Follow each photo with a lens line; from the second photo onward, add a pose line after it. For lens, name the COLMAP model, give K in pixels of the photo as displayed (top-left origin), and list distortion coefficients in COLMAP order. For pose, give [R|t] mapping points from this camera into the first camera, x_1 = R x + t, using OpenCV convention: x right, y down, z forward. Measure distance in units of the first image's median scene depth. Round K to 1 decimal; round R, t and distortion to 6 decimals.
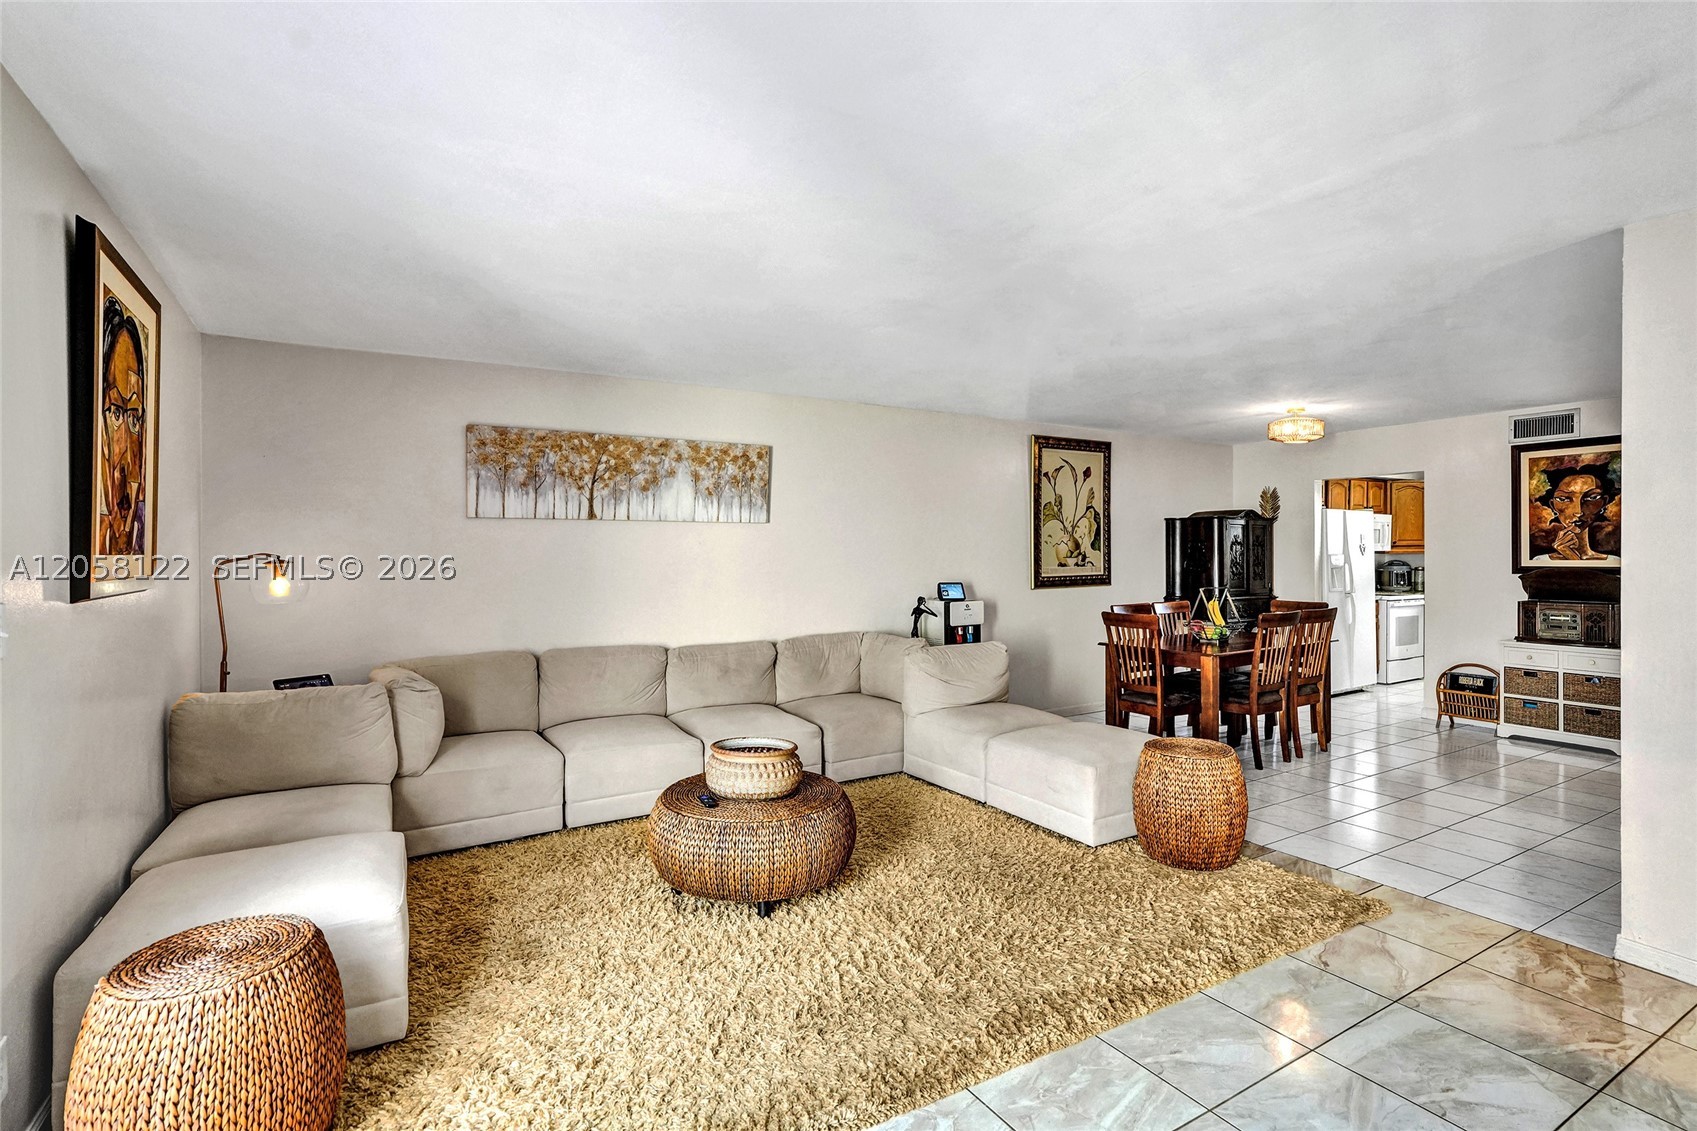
lens RADIAL K [[807.3, 0, 843.8], [0, 807.3, 562.0], [0, 0, 1]] dist [-0.045912, 0.027008]
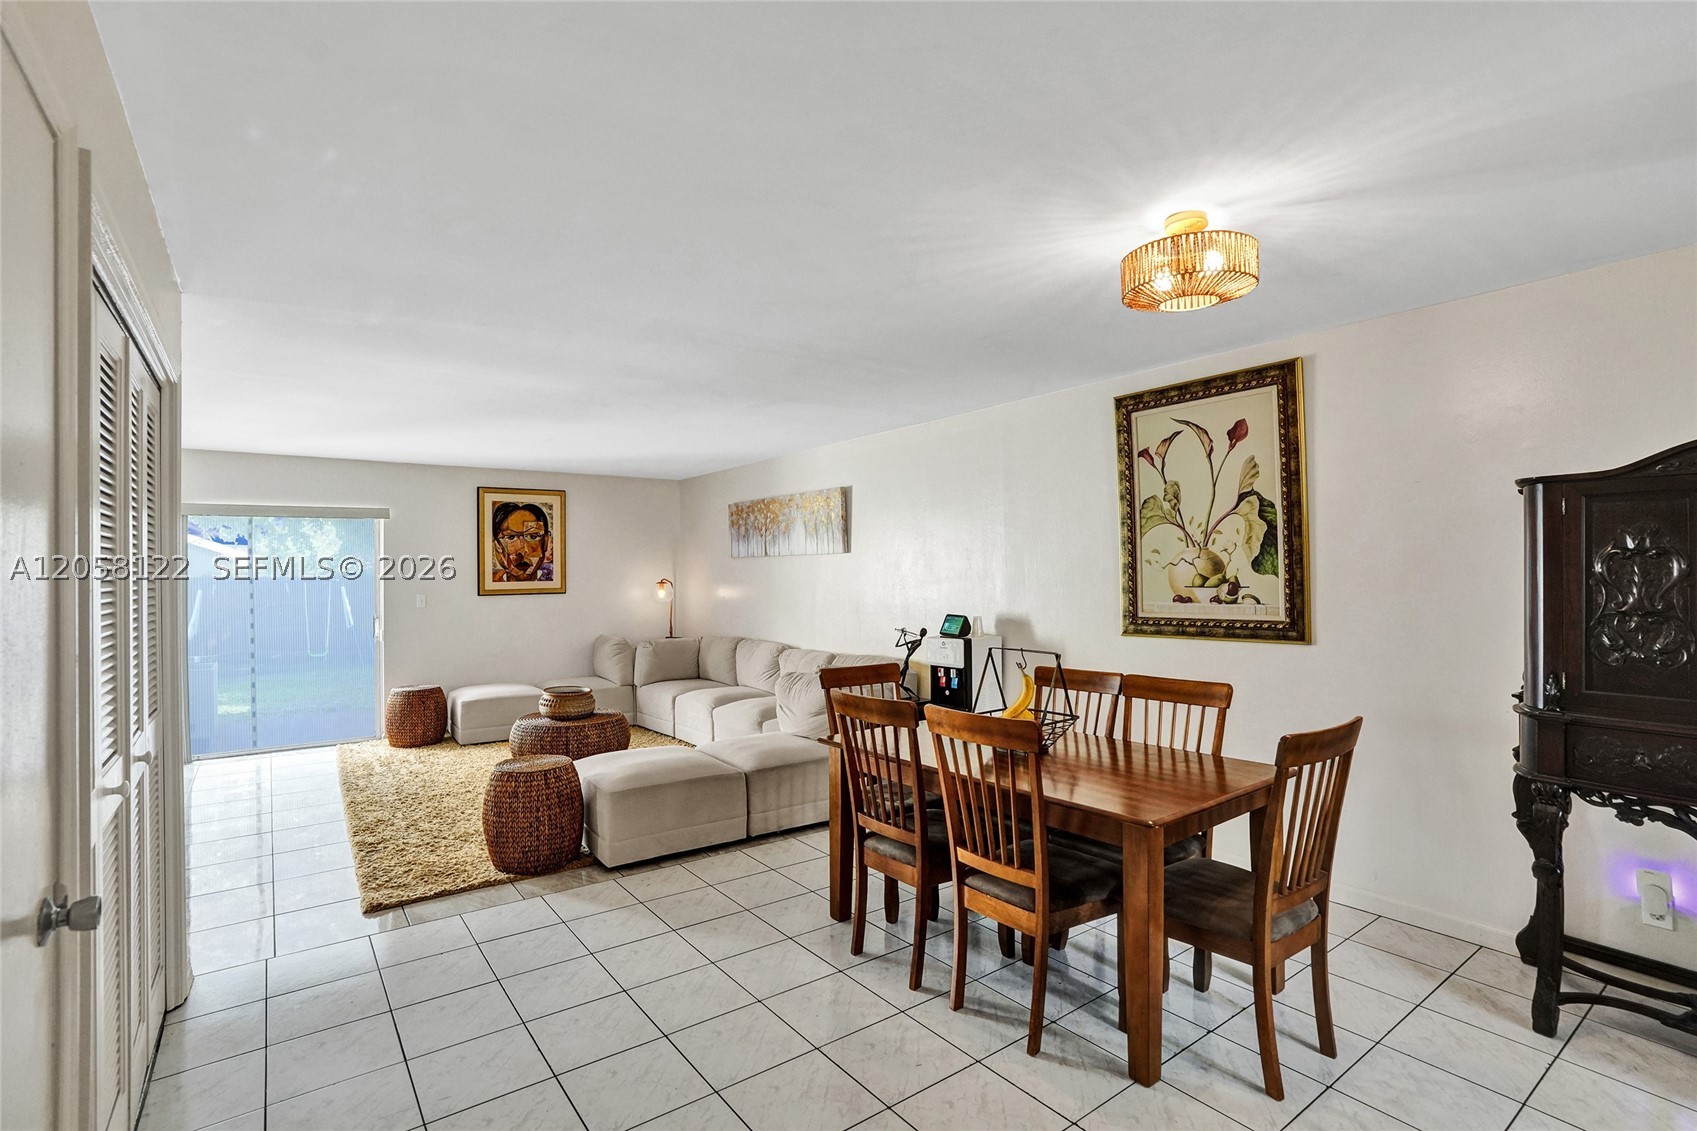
lens RADIAL K [[807.3, 0, 843.8], [0, 807.3, 562.0], [0, 0, 1]] dist [-0.045912, 0.027008]
pose [[0.096926, -0.010842, -0.995233, 0.956928], [0.002503, 0.999940, -0.010650, -0.020692], [0.995288, -0.001459, 0.096947, 0.799162]]
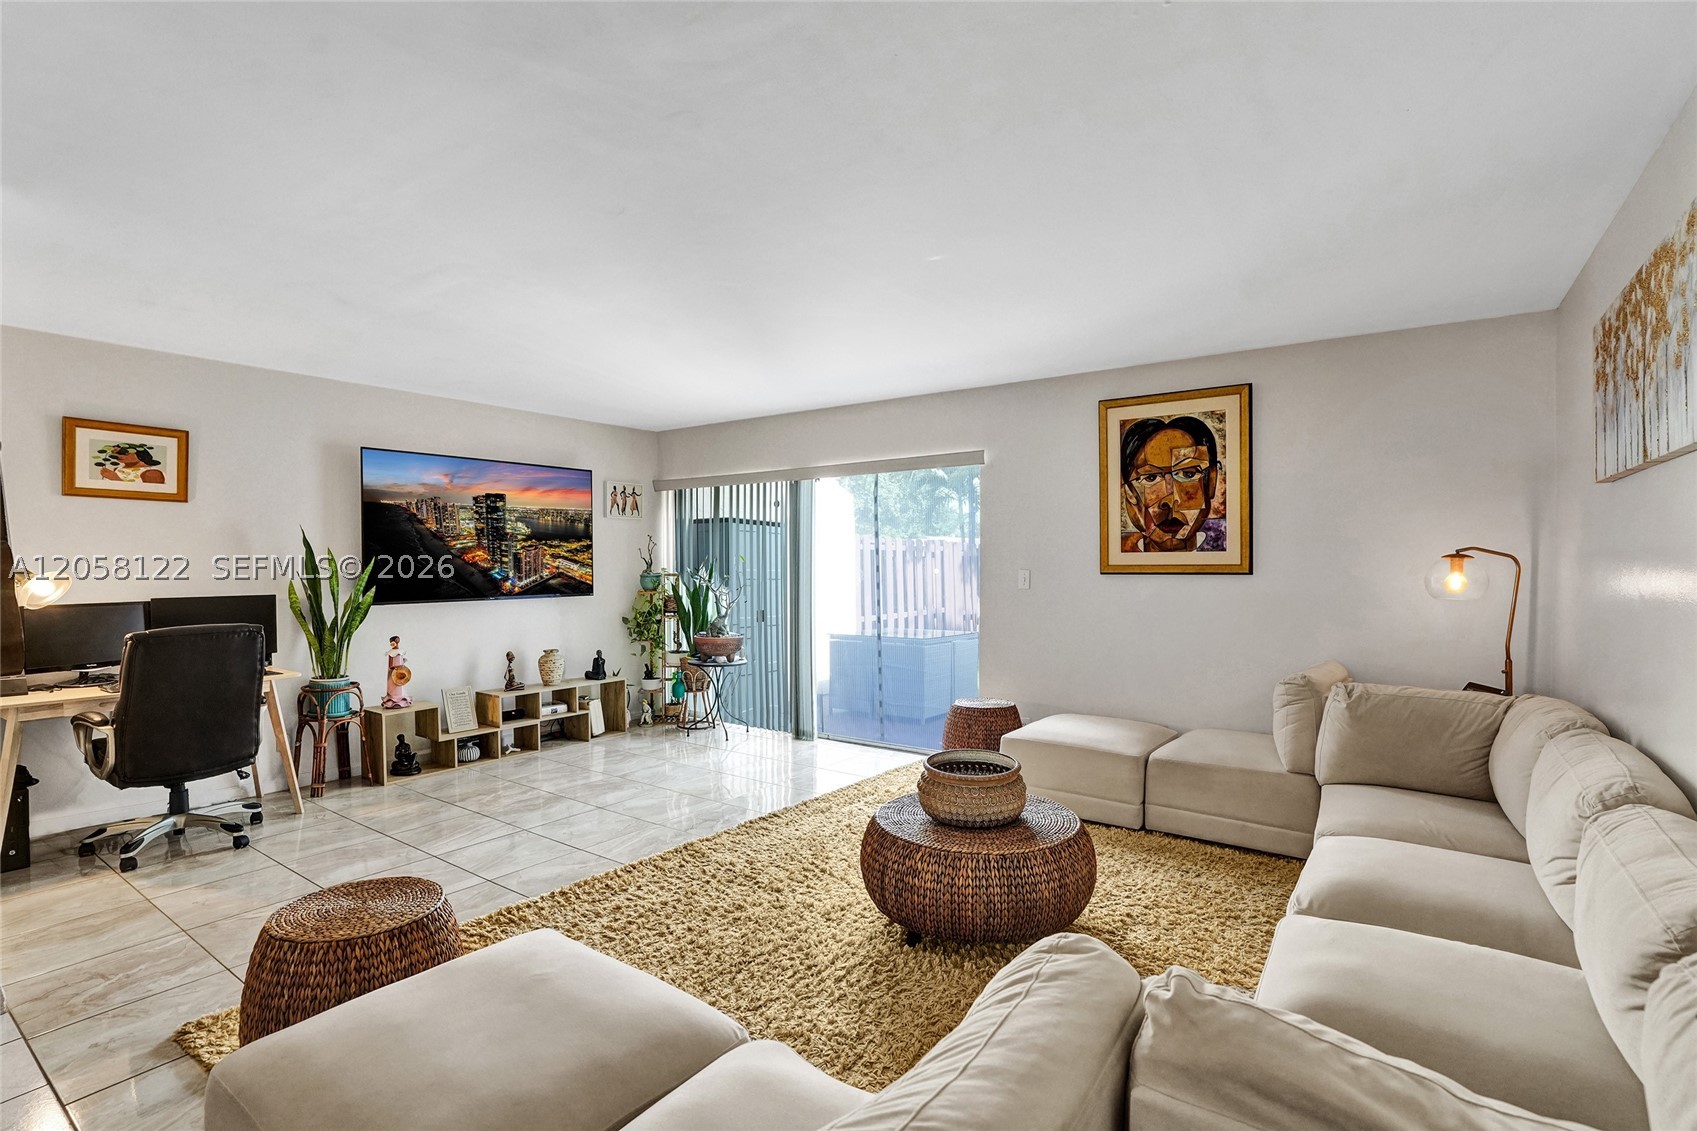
lens RADIAL K [[807.3, 0, 843.8], [0, 807.3, 562.0], [0, 0, 1]] dist [-0.045912, 0.027008]
pose [[-0.923377, 0.005501, -0.383856, 0.198597], [0.001632, 0.999945, 0.010405, -0.003297], [0.383892, 0.008981, -0.923334, 0.985773]]
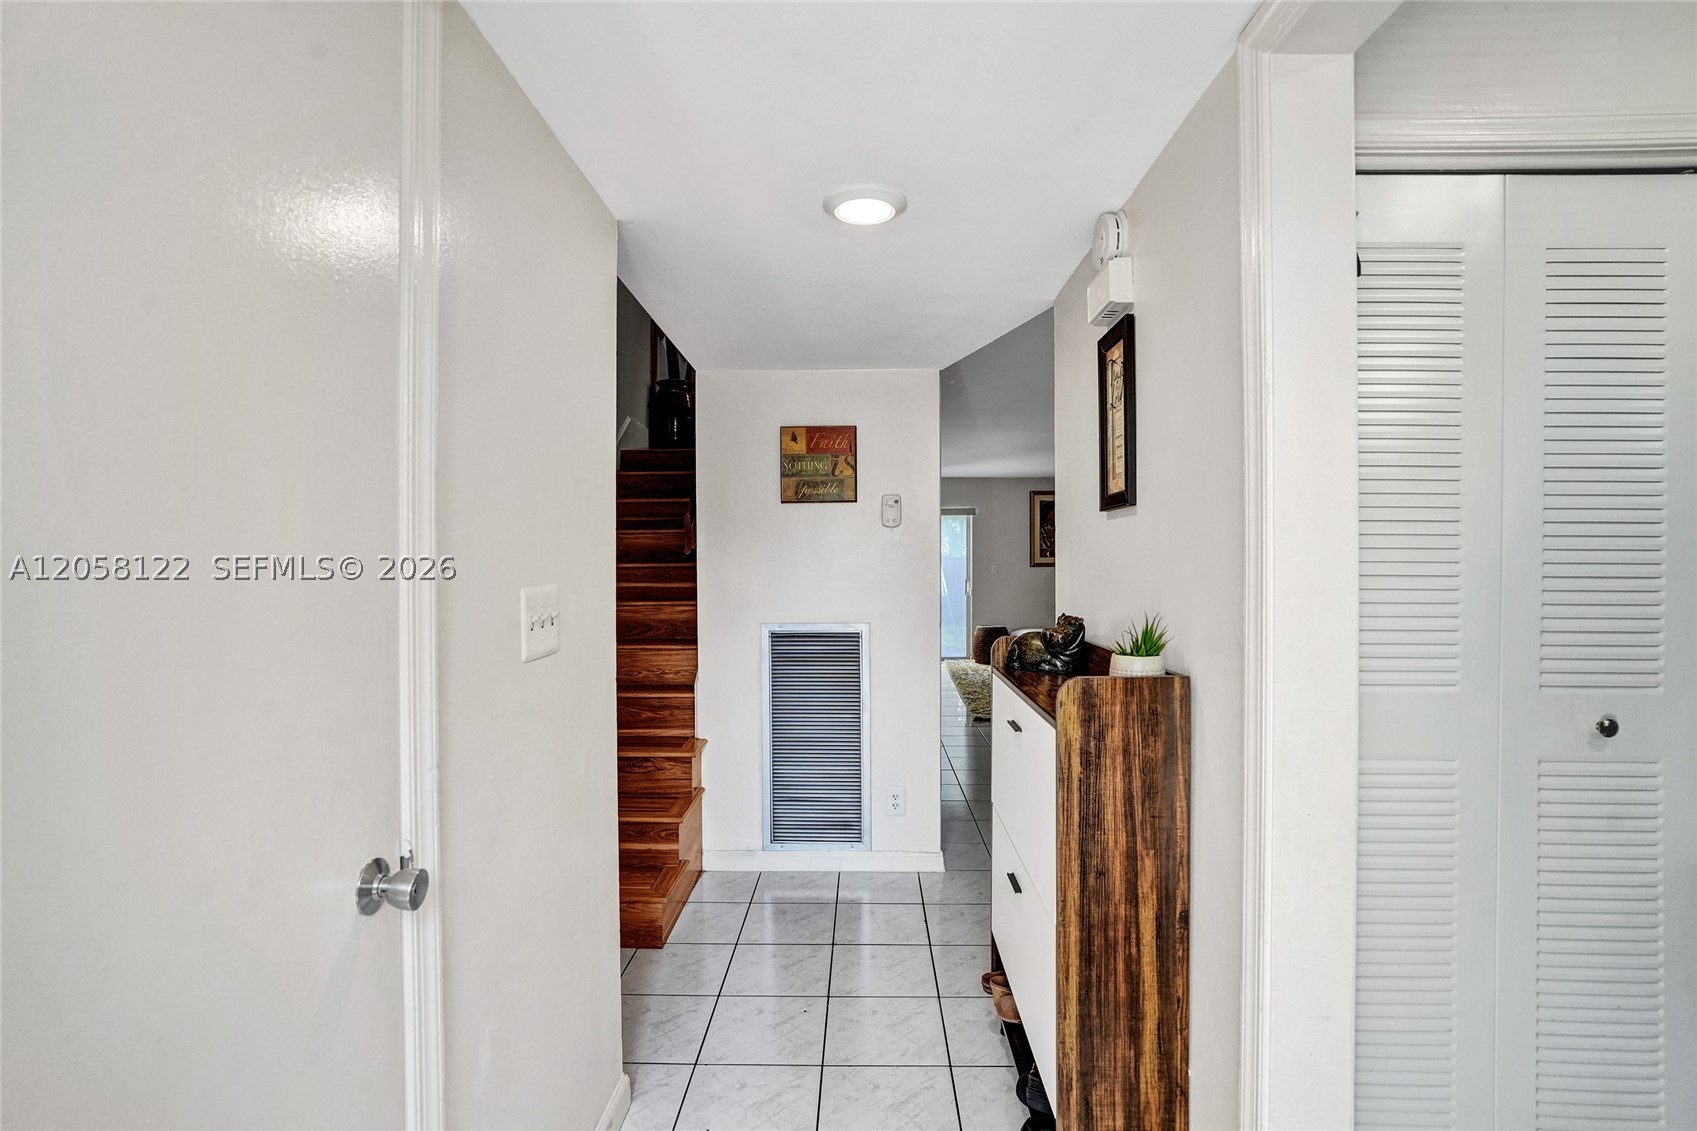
lens RADIAL K [[807.3, 0, 843.8], [0, 807.3, 562.0], [0, 0, 1]] dist [-0.045912, 0.027008]
pose [[-0.532454, 0.006991, -0.846430, 1.418751], [-0.000734, 0.999962, 0.008720, -0.008901], [0.846458, 0.005264, -0.532429, 0.962695]]
